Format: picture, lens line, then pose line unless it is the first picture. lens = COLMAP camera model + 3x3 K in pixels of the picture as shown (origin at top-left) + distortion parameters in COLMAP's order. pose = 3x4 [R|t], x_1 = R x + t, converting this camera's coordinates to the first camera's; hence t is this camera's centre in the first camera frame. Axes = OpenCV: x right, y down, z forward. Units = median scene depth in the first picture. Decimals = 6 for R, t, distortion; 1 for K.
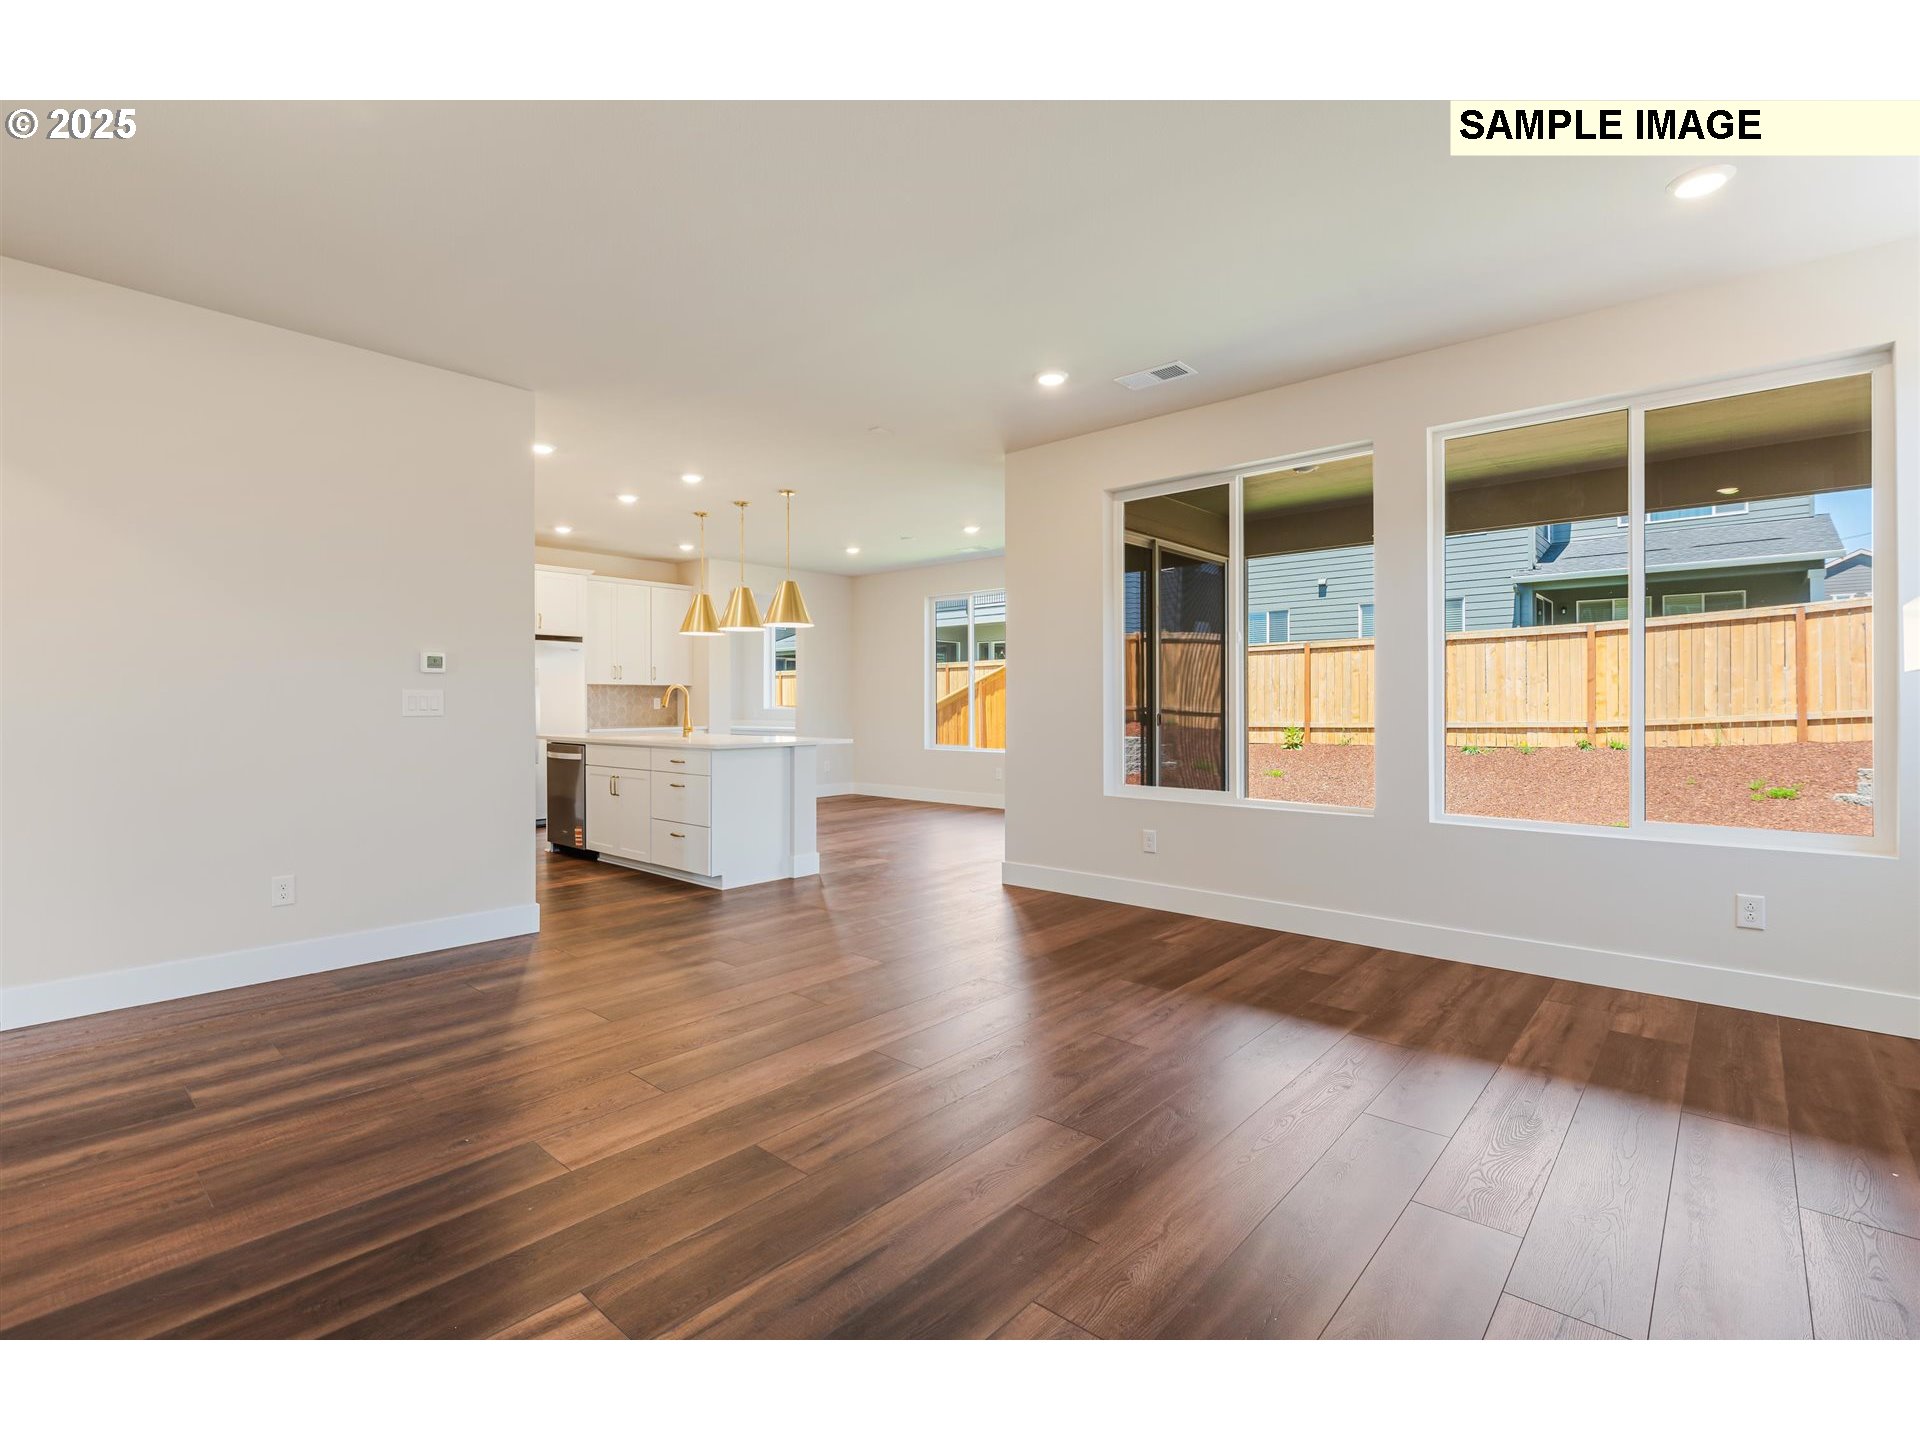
lens RADIAL K [[882.6, 0, 950.2], [0, 882.6, 714.2], [0, 0, 1]] dist [-0.010329, -0.000875]
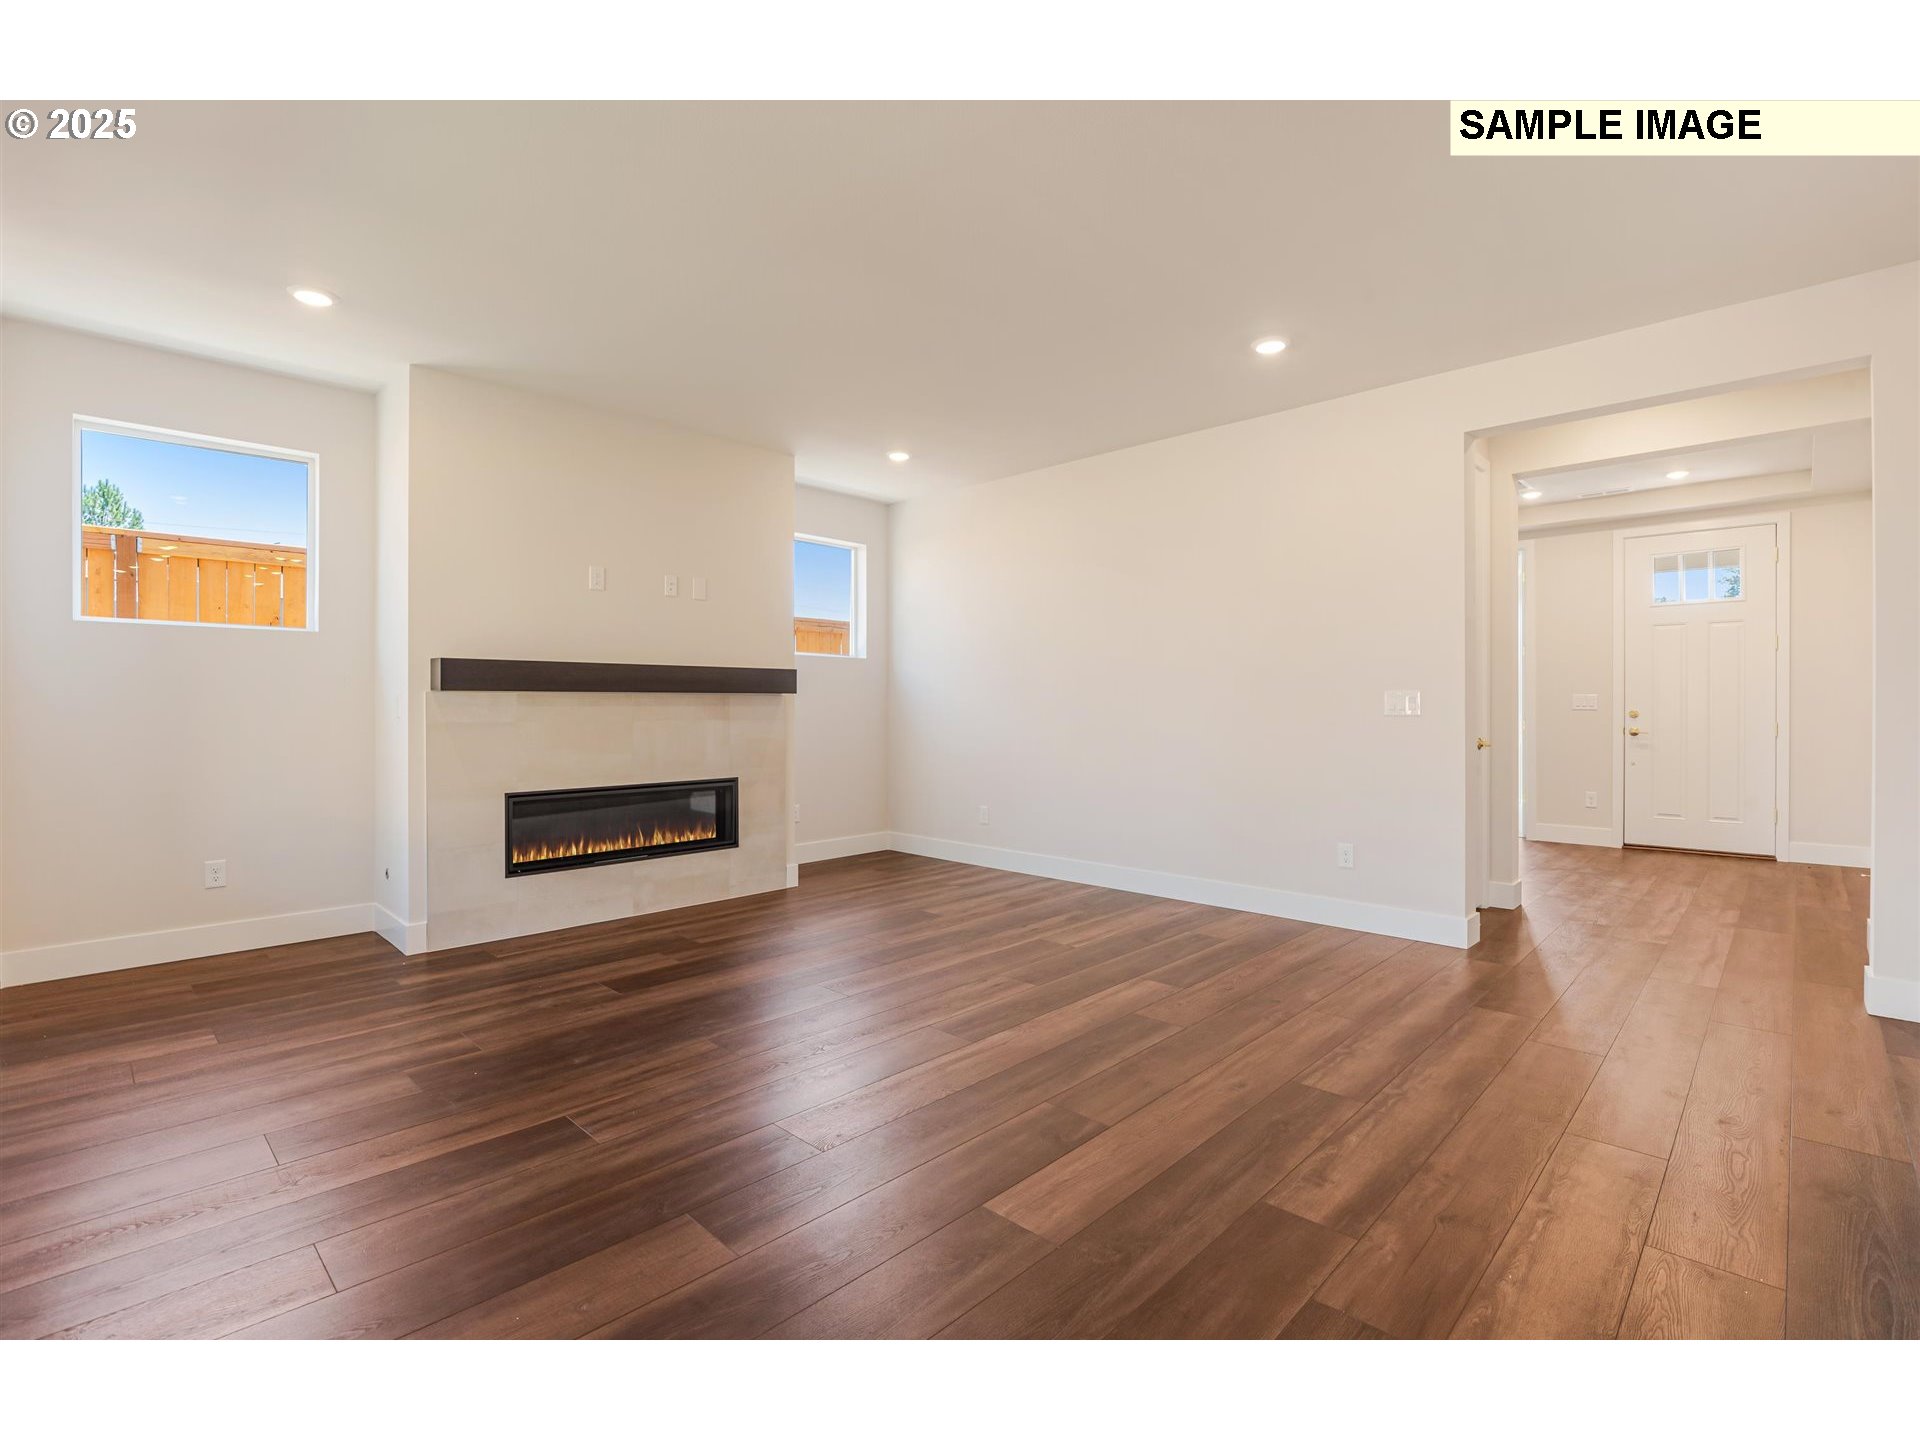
lens RADIAL K [[882.6, 0, 958.5], [0, 882.6, 709.1], [0, 0, 1]] dist [-0.010329, -0.000875]
pose [[-0.999341, 0.004617, 0.036009, -0.024636], [0.004930, 0.999951, 0.008593, -0.003665], [-0.035968, 0.008765, -0.999315, 0.457802]]
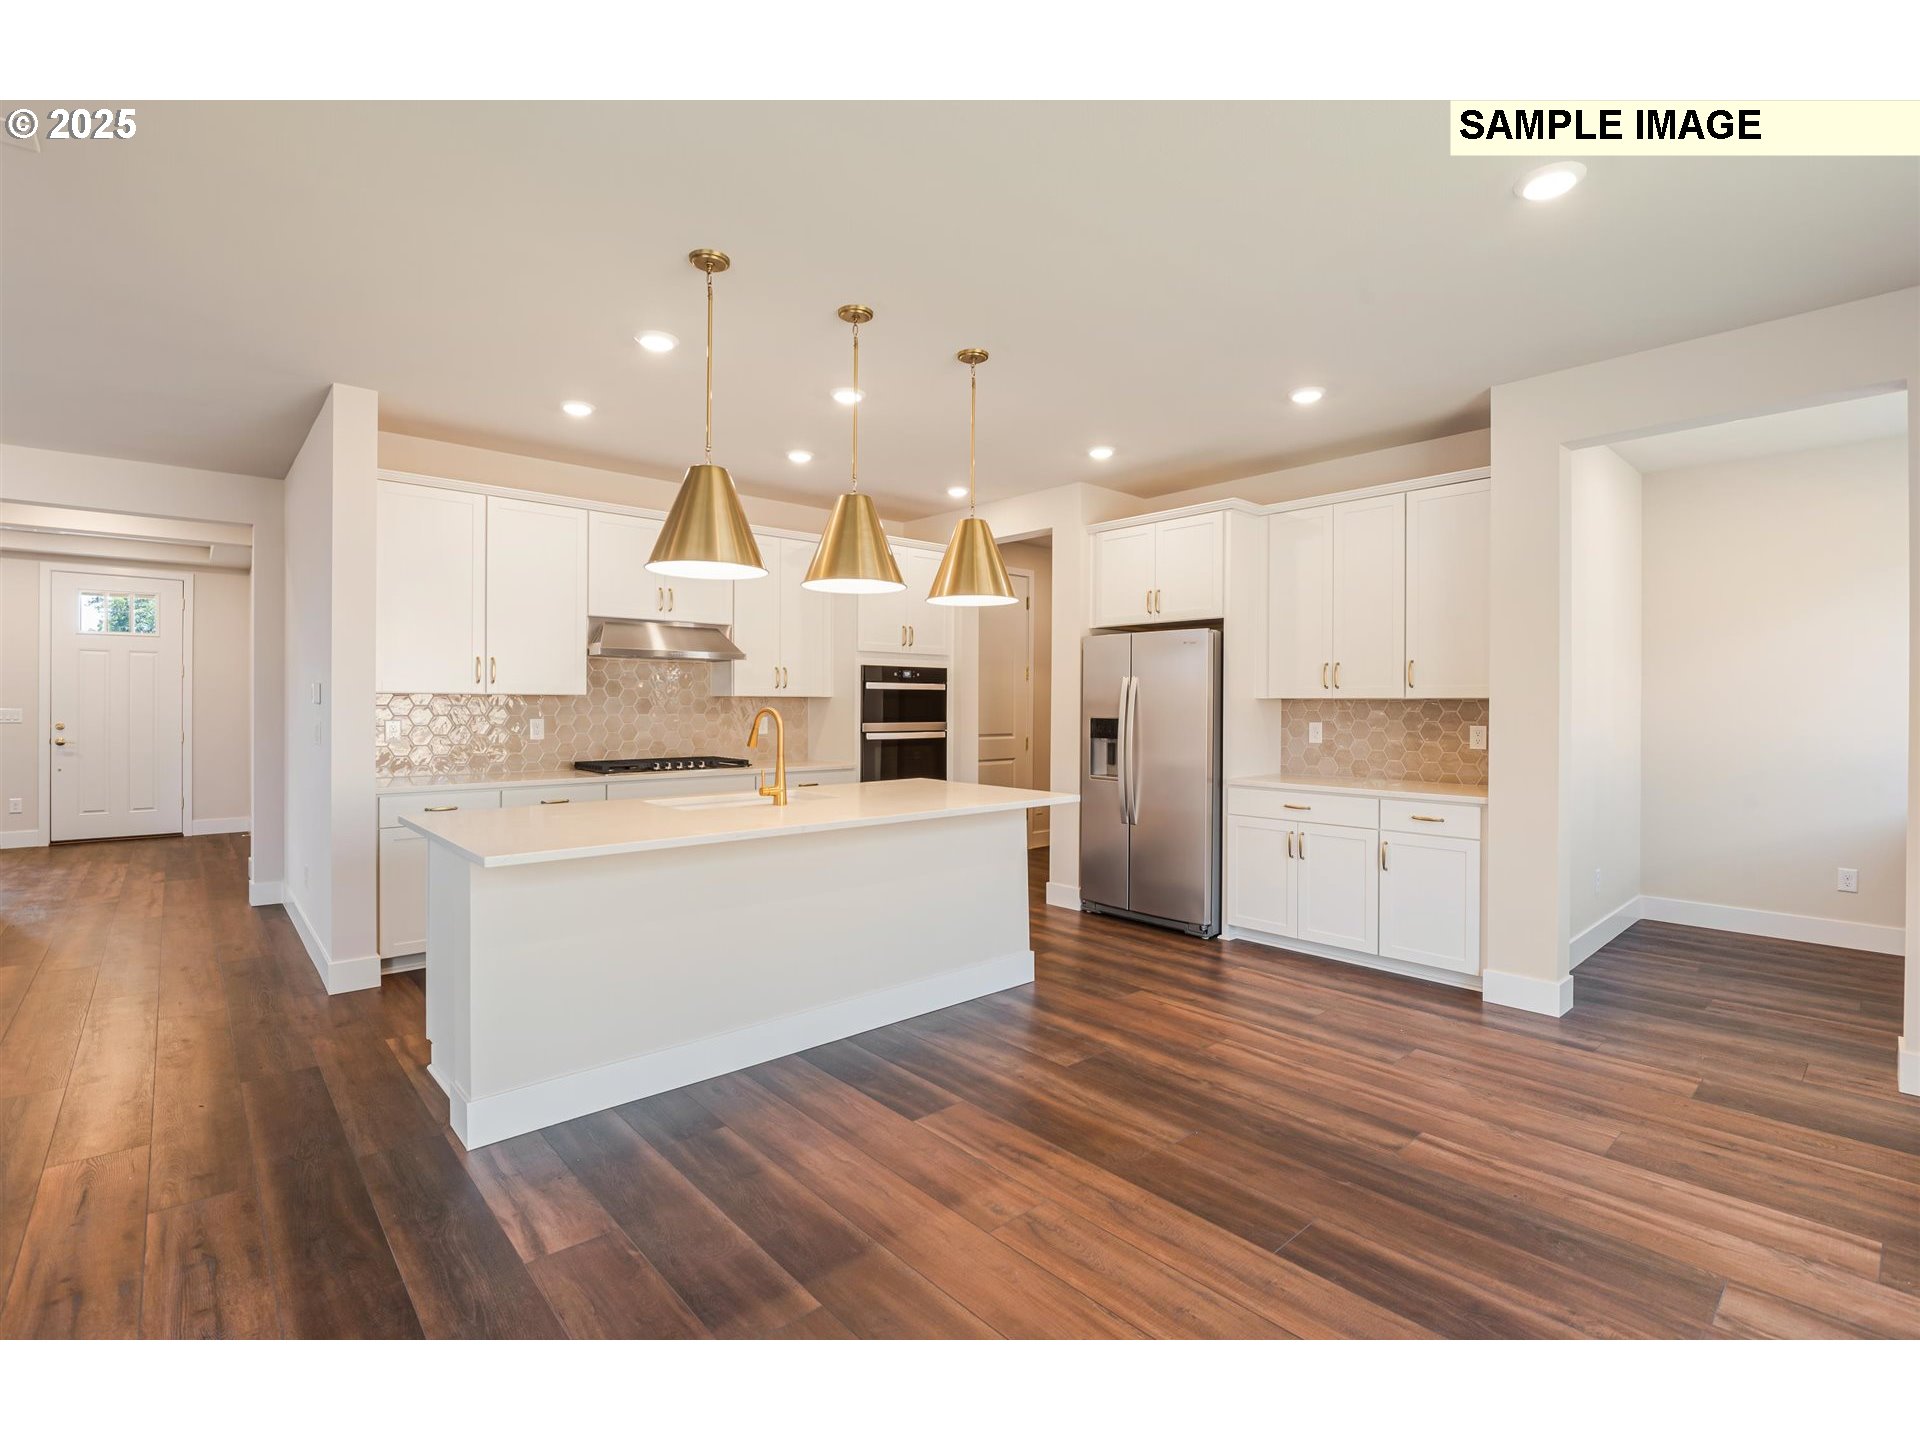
lens RADIAL K [[882.6, 0, 966.1], [0, 882.6, 706.2], [0, 0, 1]] dist [-0.010329, -0.000875]
pose [[-0.105380, 0.003976, -0.994424, 0.113263], [-0.008840, 0.999949, 0.004935, -0.016243], [0.994393, 0.009311, -0.105340, 0.591908]]
